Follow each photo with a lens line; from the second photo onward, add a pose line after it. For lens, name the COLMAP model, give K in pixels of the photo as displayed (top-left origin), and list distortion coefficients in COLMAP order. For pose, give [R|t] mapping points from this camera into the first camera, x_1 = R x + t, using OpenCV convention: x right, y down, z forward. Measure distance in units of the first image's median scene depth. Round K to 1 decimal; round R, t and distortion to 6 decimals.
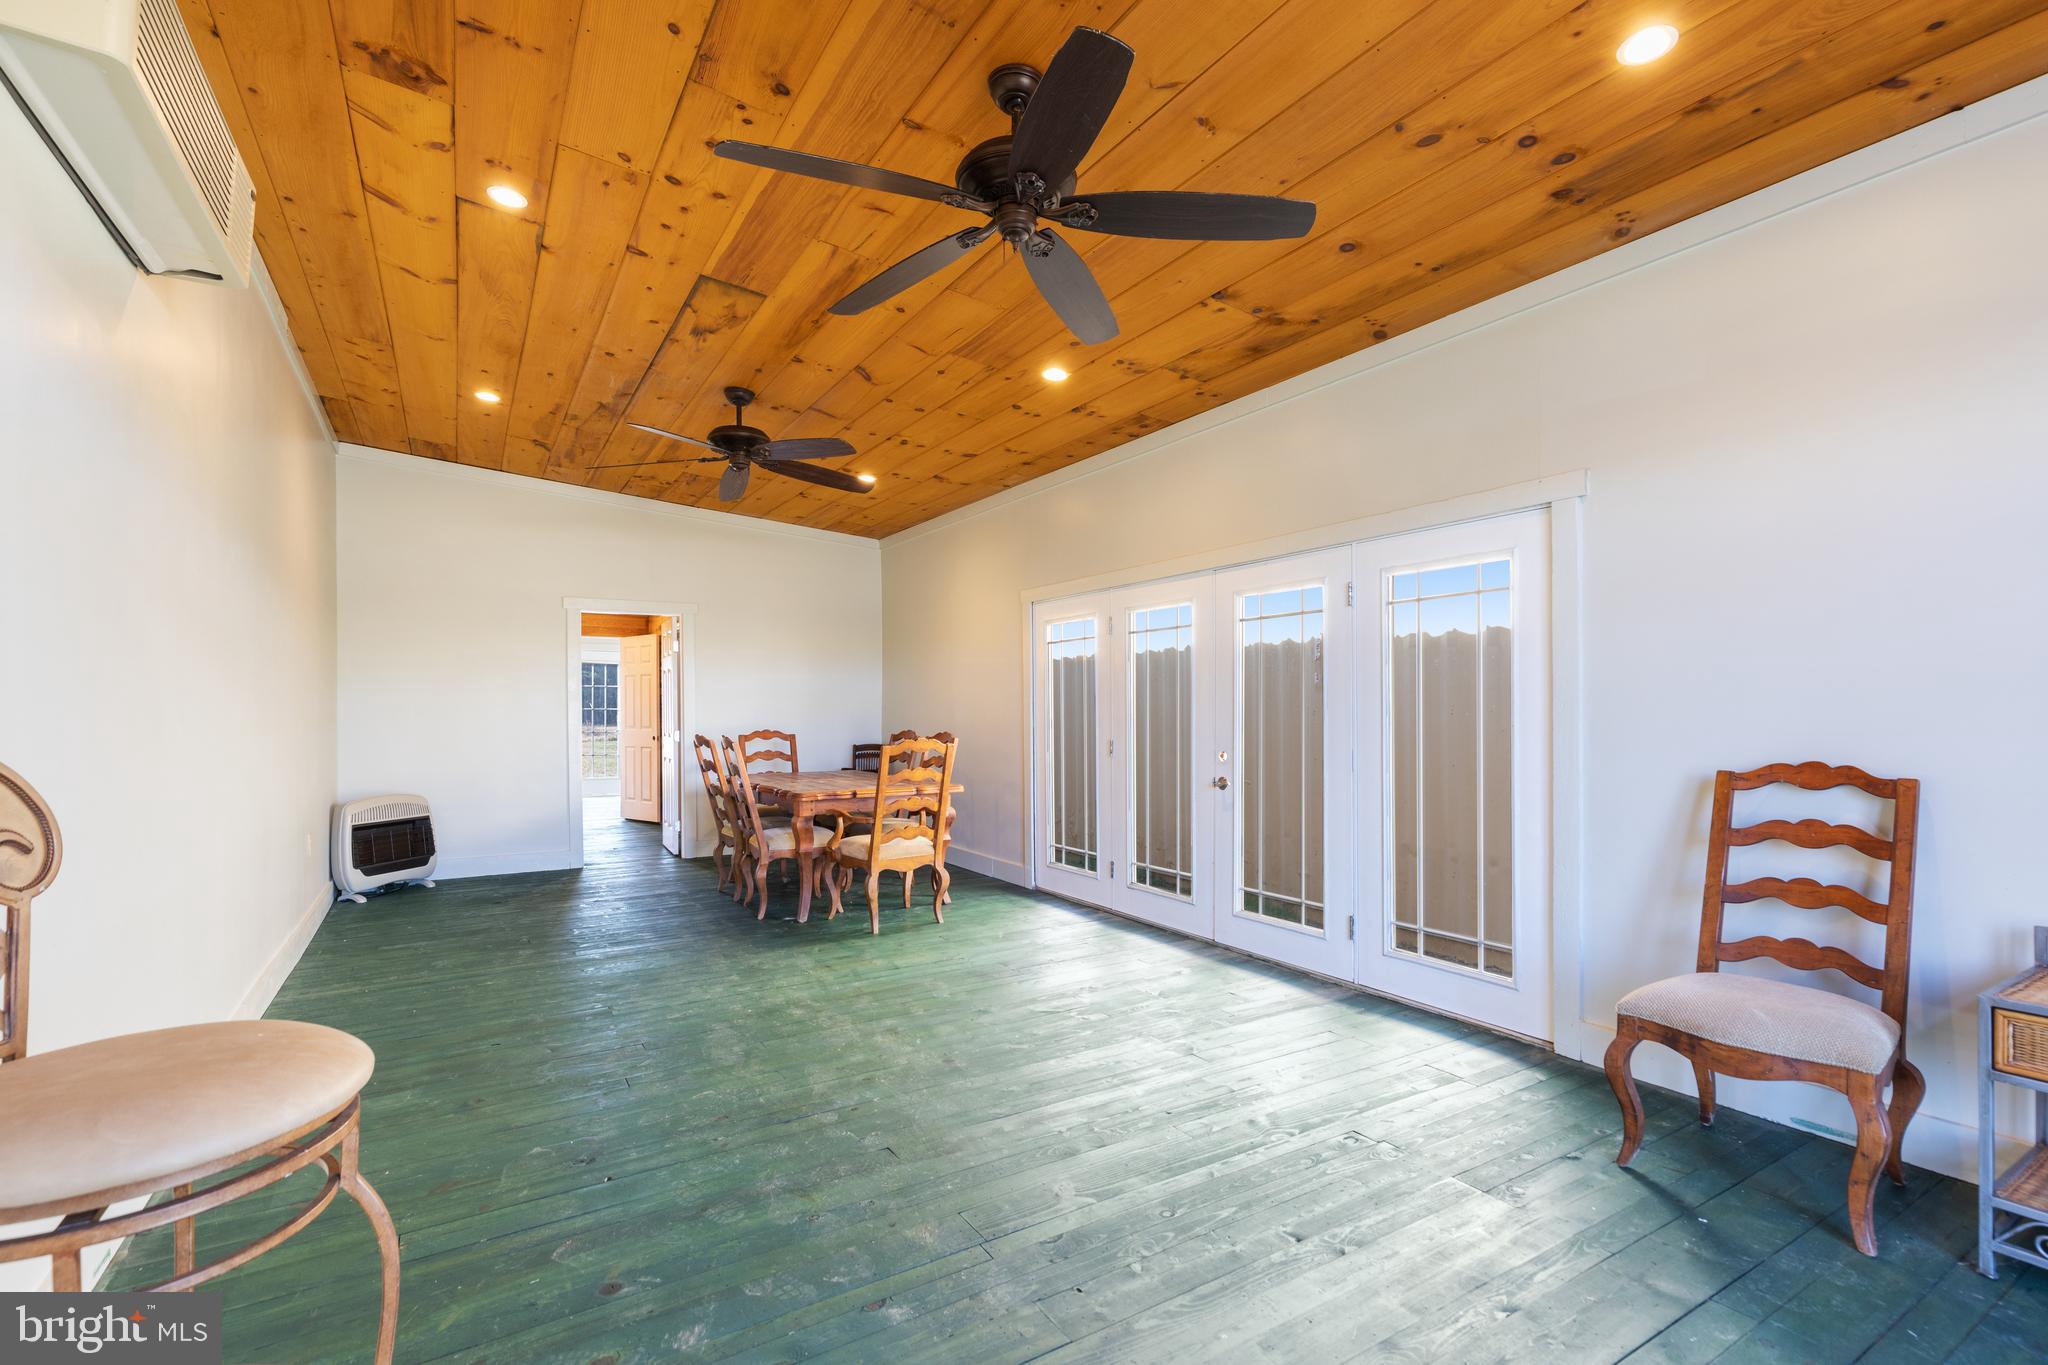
lens RADIAL K [[934.4, 0, 1018.4], [0, 934.4, 700.8], [0, 0, 1]] dist [0.002141, 0.000288]
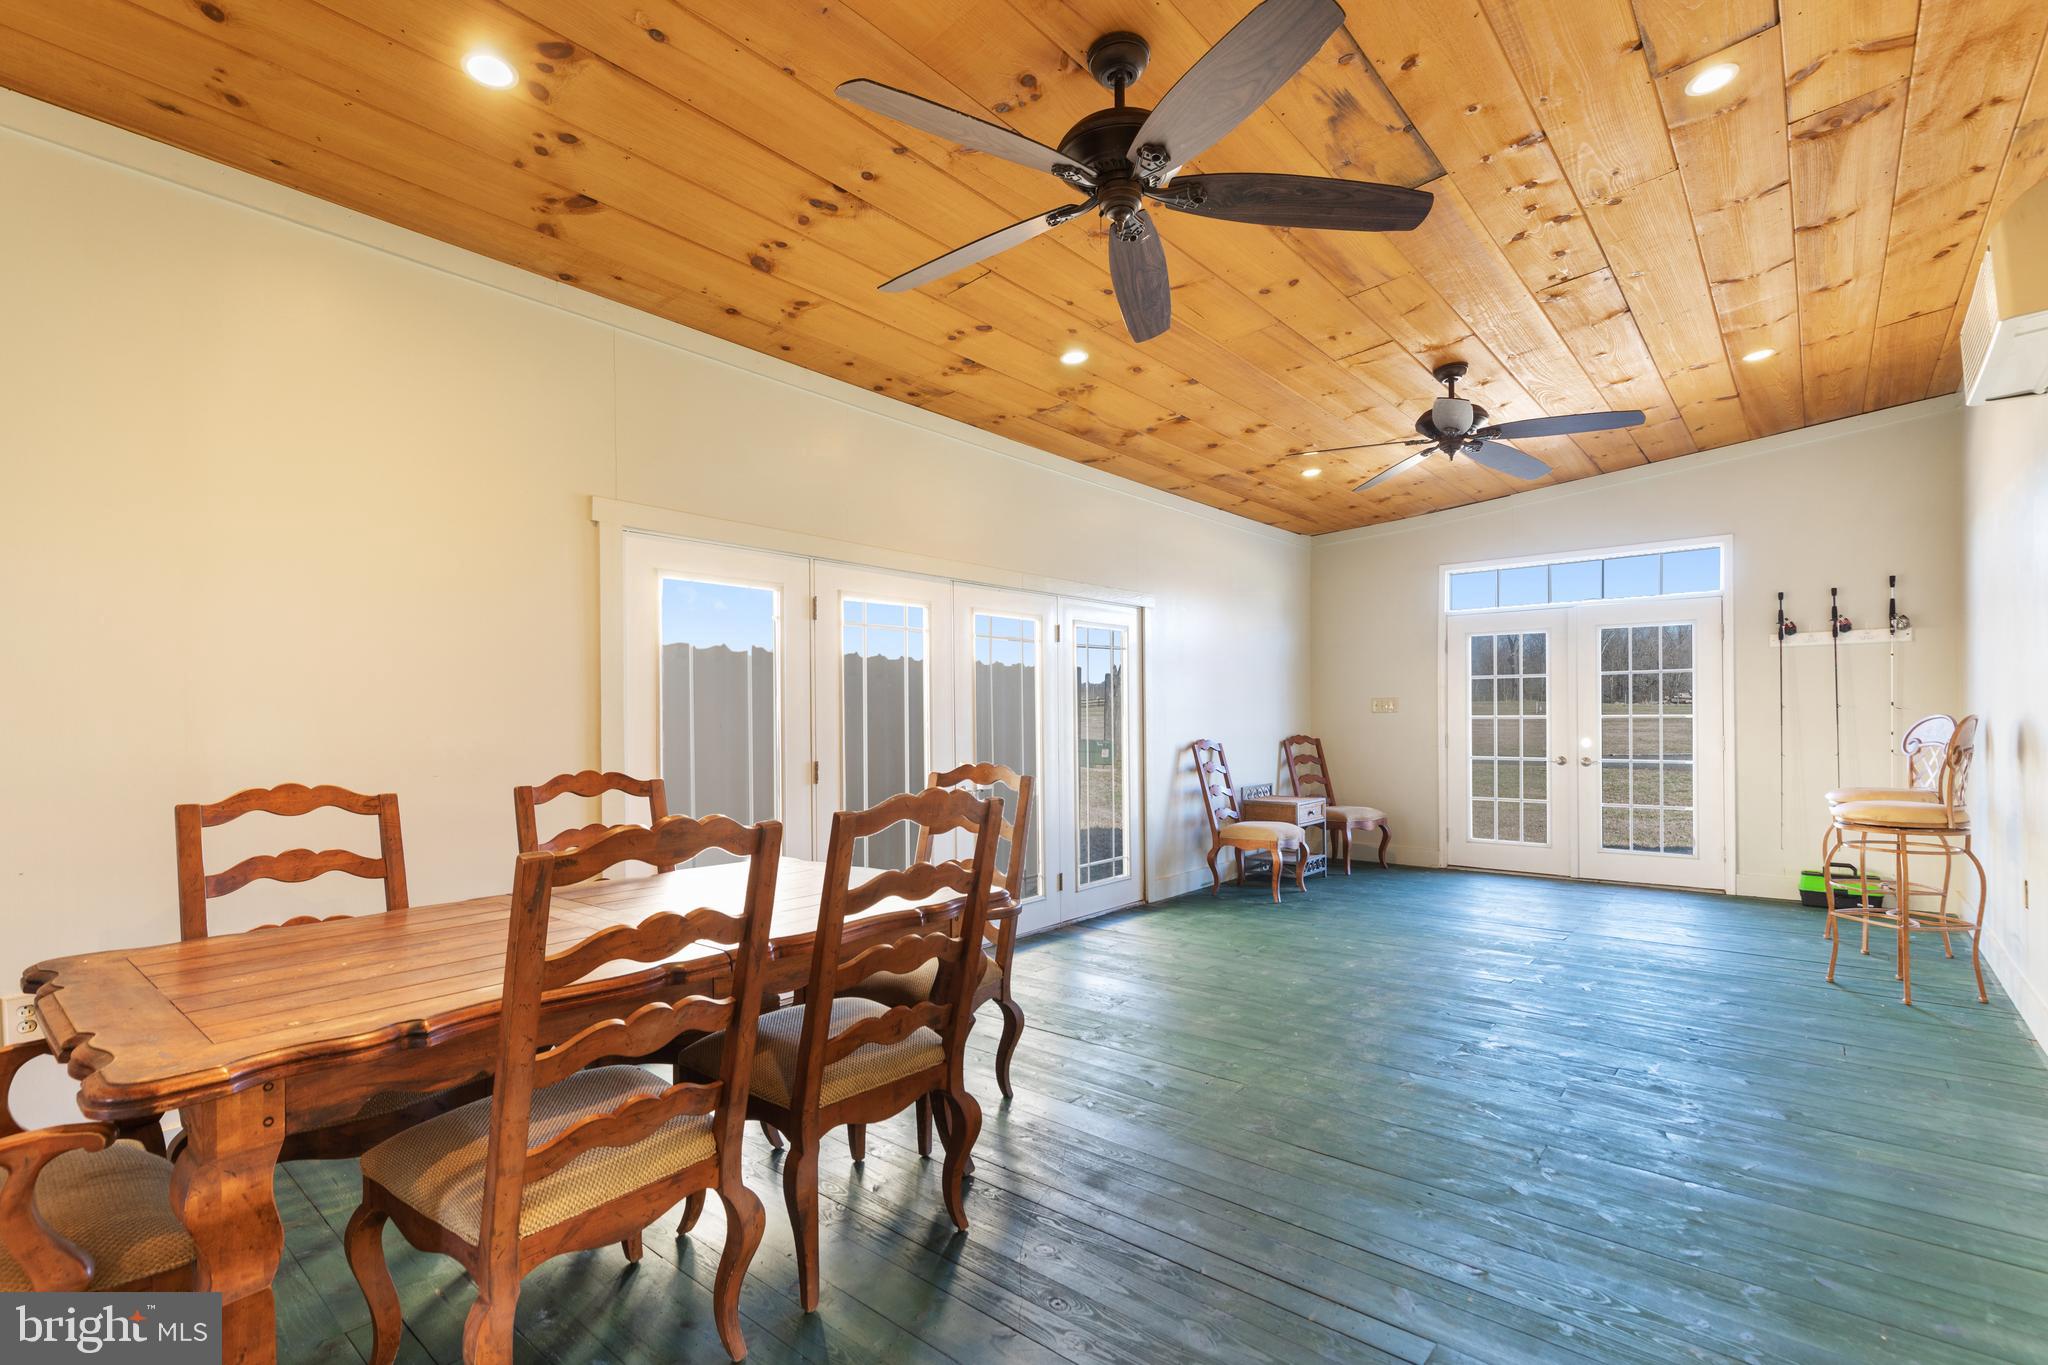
lens RADIAL K [[934.4, 0, 1018.0], [0, 934.4, 672.0], [0, 0, 1]] dist [0.002141, 0.000288]
pose [[-0.310100, 0.065068, 0.948475, -0.702194], [0.000907, 0.997675, -0.068147, 0.025776], [-0.950703, -0.020272, -0.309438, 1.156852]]
